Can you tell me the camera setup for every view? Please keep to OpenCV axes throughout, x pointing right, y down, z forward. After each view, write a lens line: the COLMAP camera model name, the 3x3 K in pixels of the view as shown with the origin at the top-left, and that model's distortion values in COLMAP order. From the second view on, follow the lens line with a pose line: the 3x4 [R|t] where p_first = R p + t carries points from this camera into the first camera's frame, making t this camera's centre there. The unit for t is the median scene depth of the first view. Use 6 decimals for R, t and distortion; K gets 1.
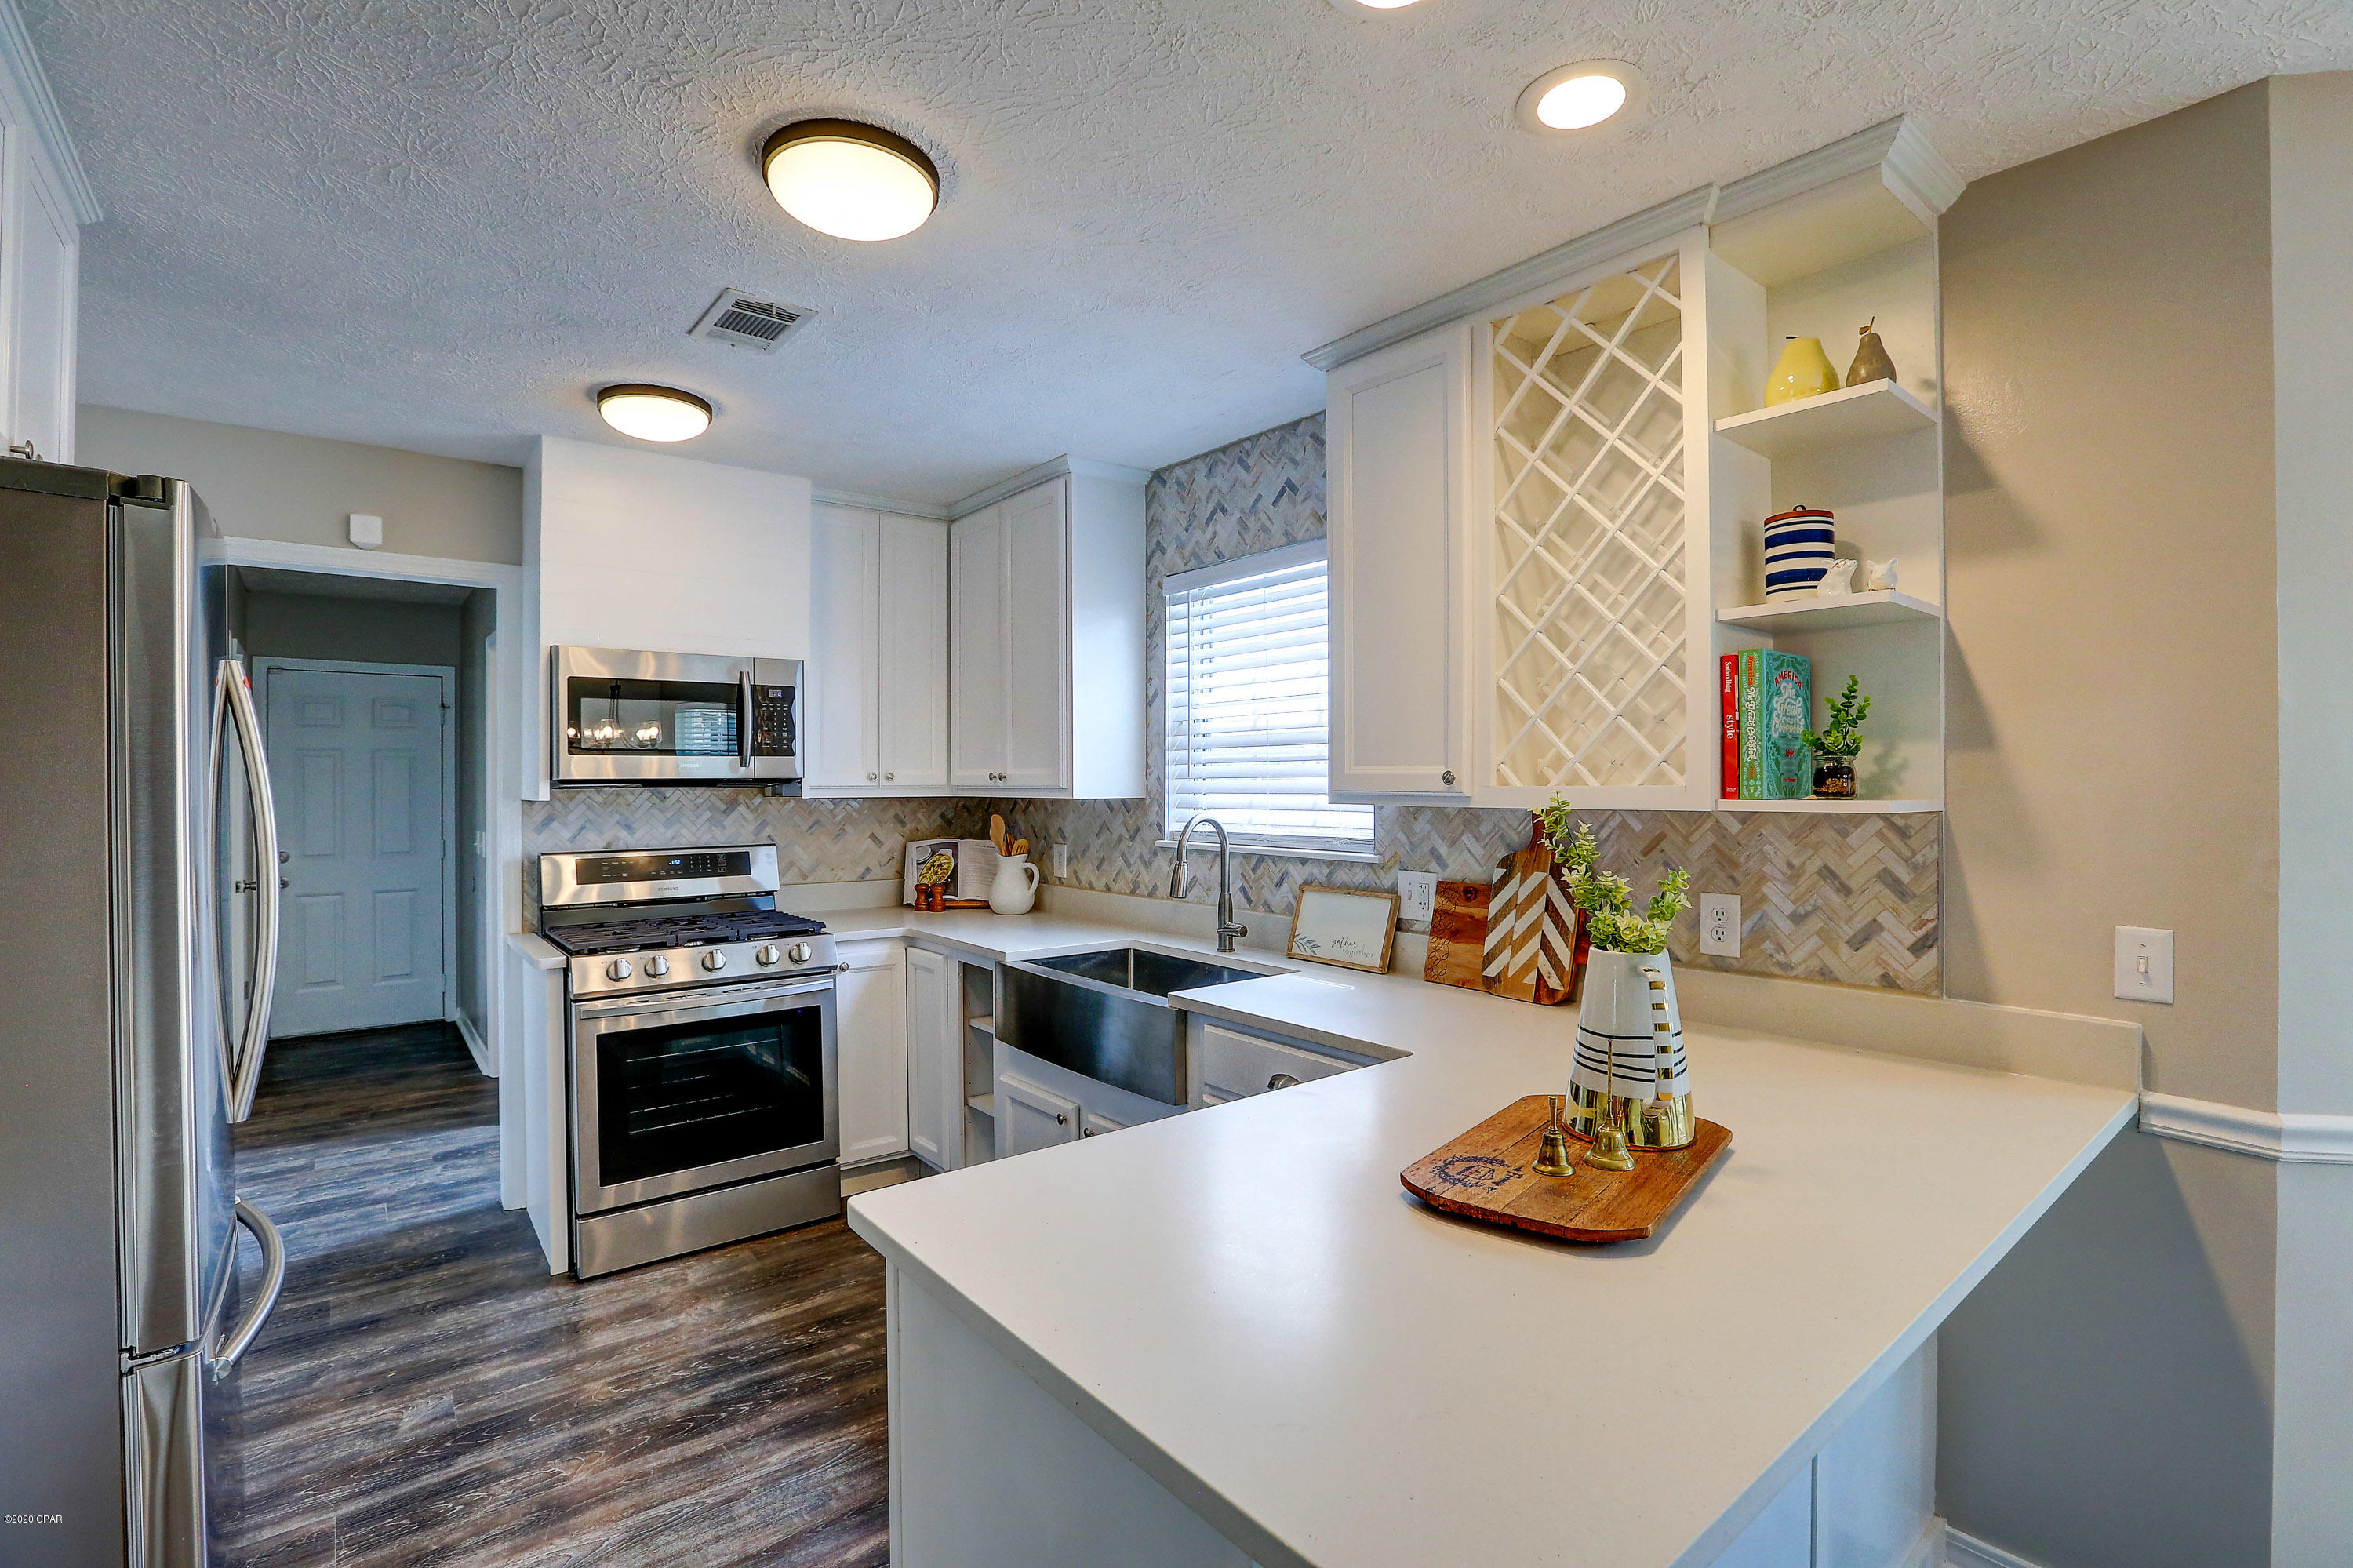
lens RADIAL K [[1072.3, 0, 1182.6], [0, 1072.3, 778.4], [0, 0, 1]] dist [-0.053631, 0.016906]
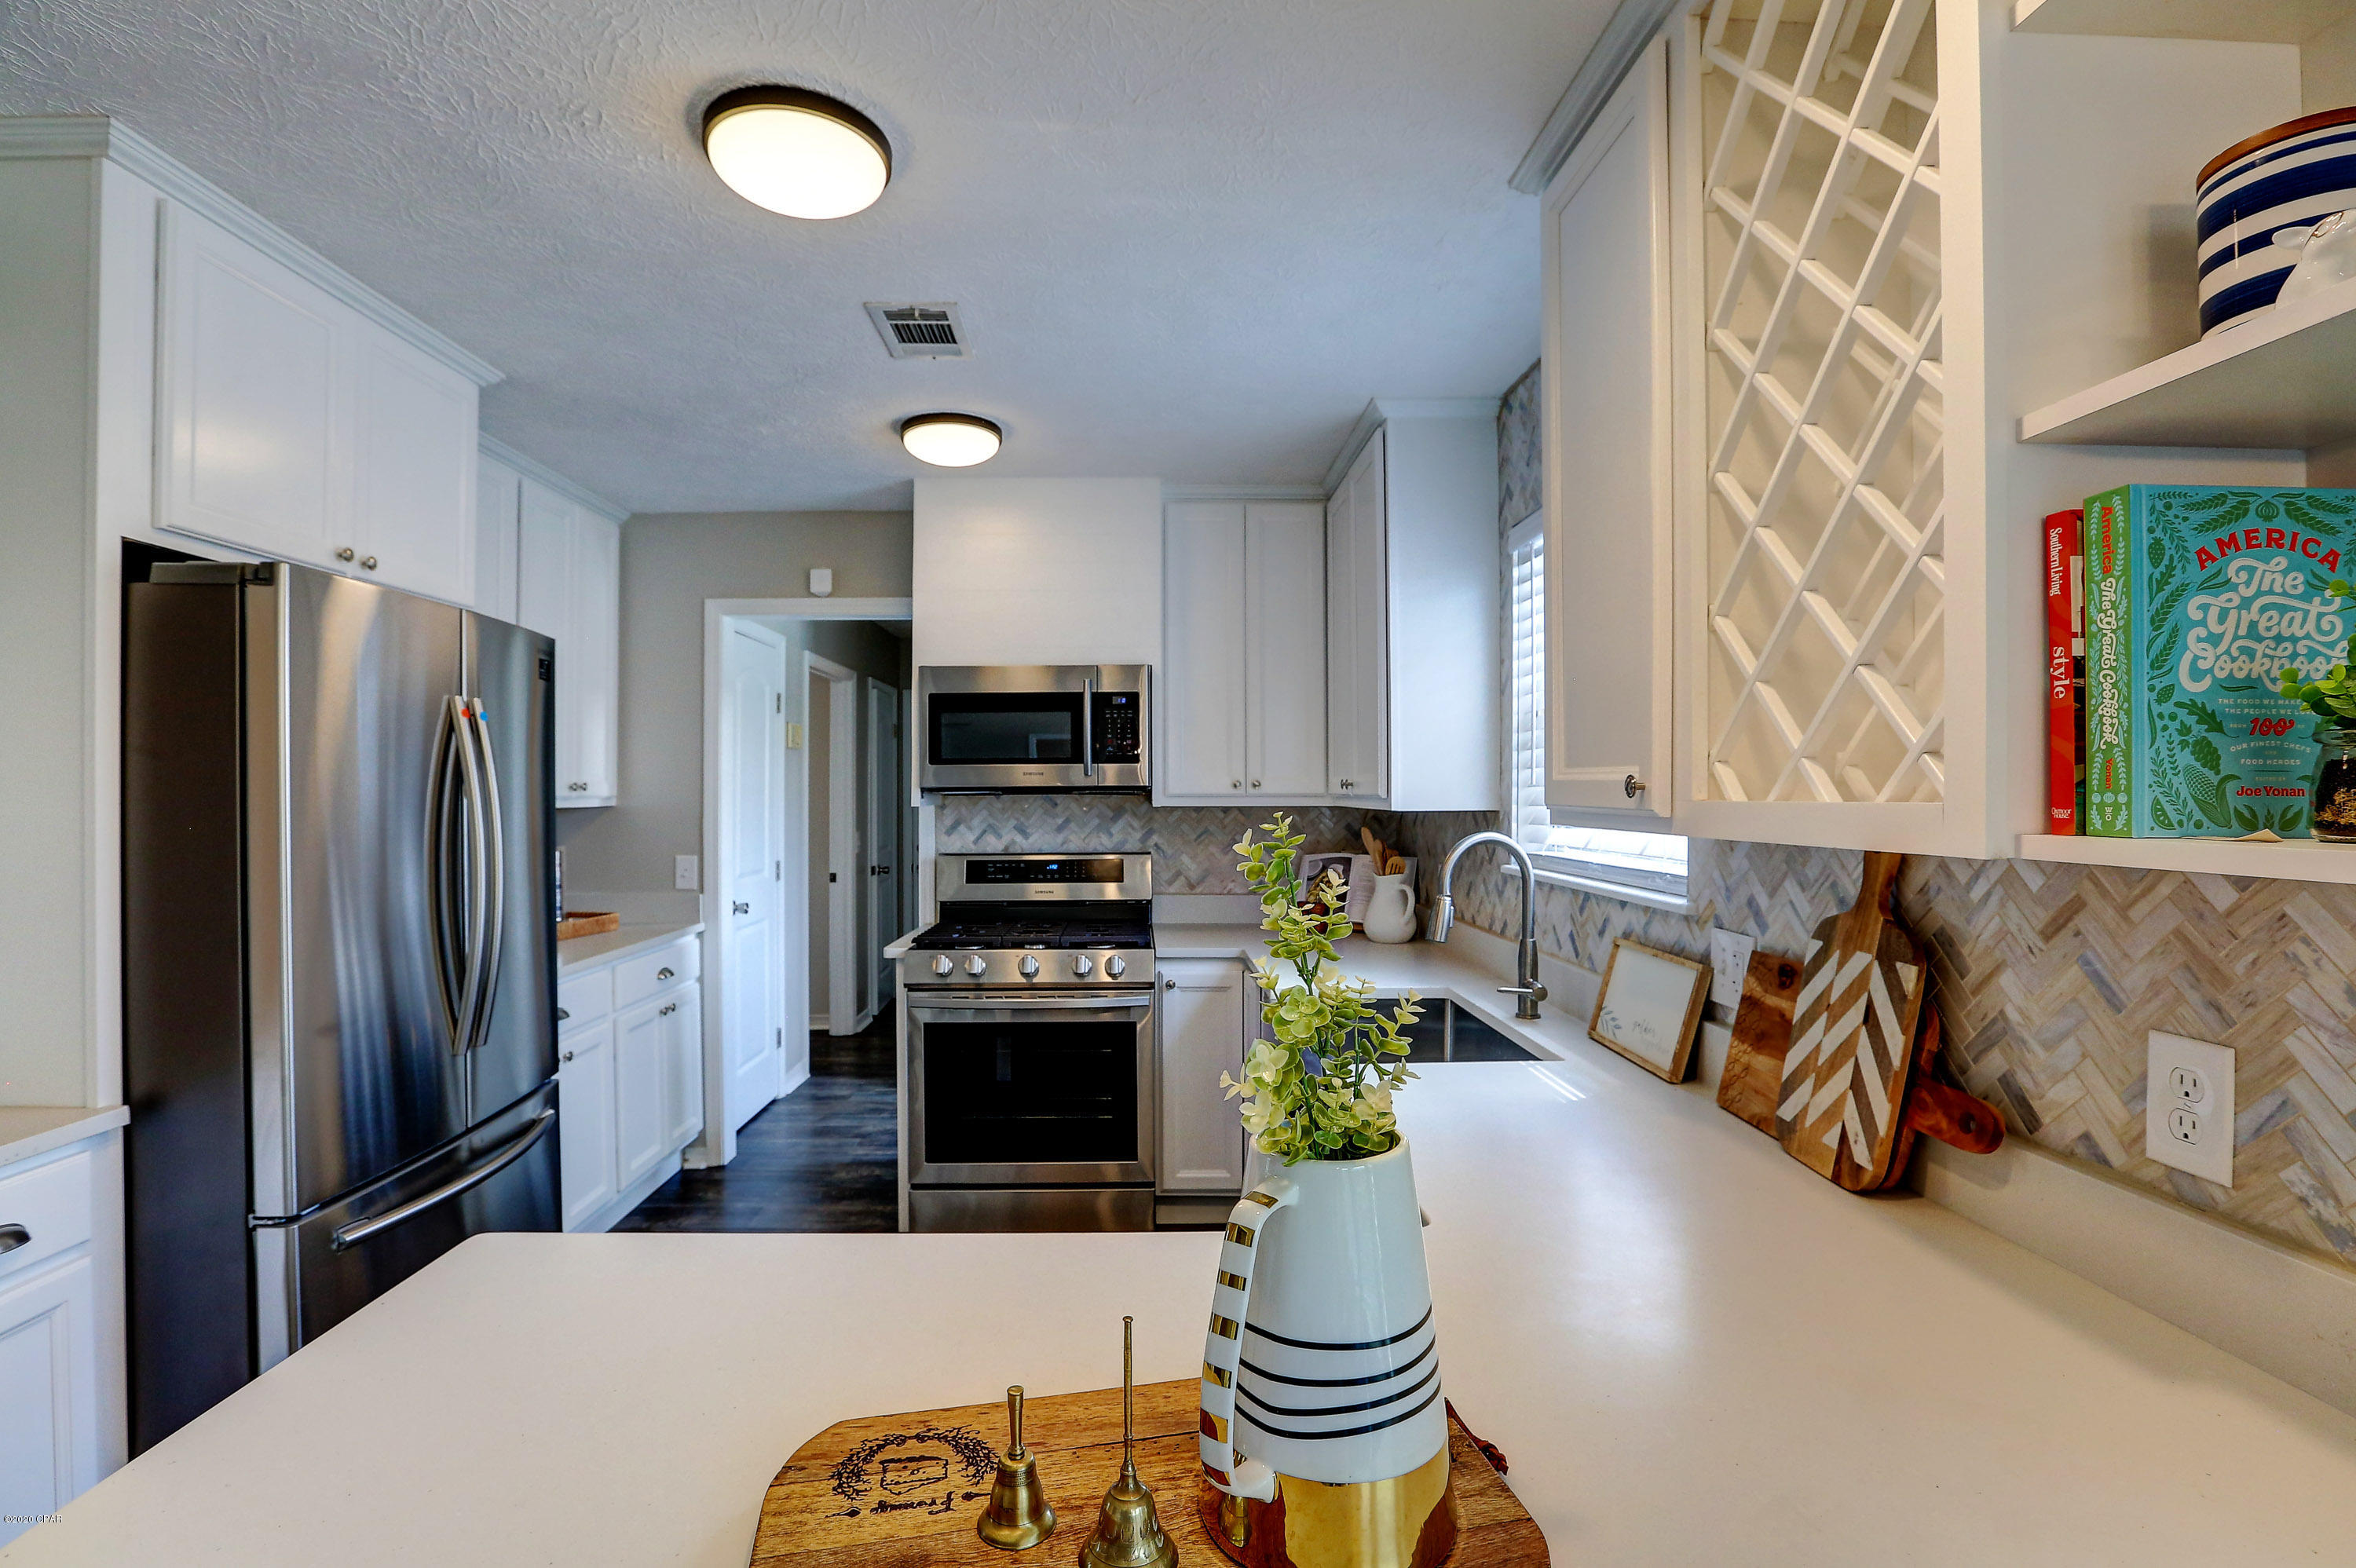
lens RADIAL K [[1084.3, 0, 1145.3], [0, 1084.3, 785.8], [0, 0, 1]] dist [-0.052920, 0.017019]
pose [[0.790215, -0.000231, -0.612829, 0.331486], [0.000435, 1.000000, 0.000184, -0.000733], [0.612829, -0.000412, 0.790215, 0.281680]]
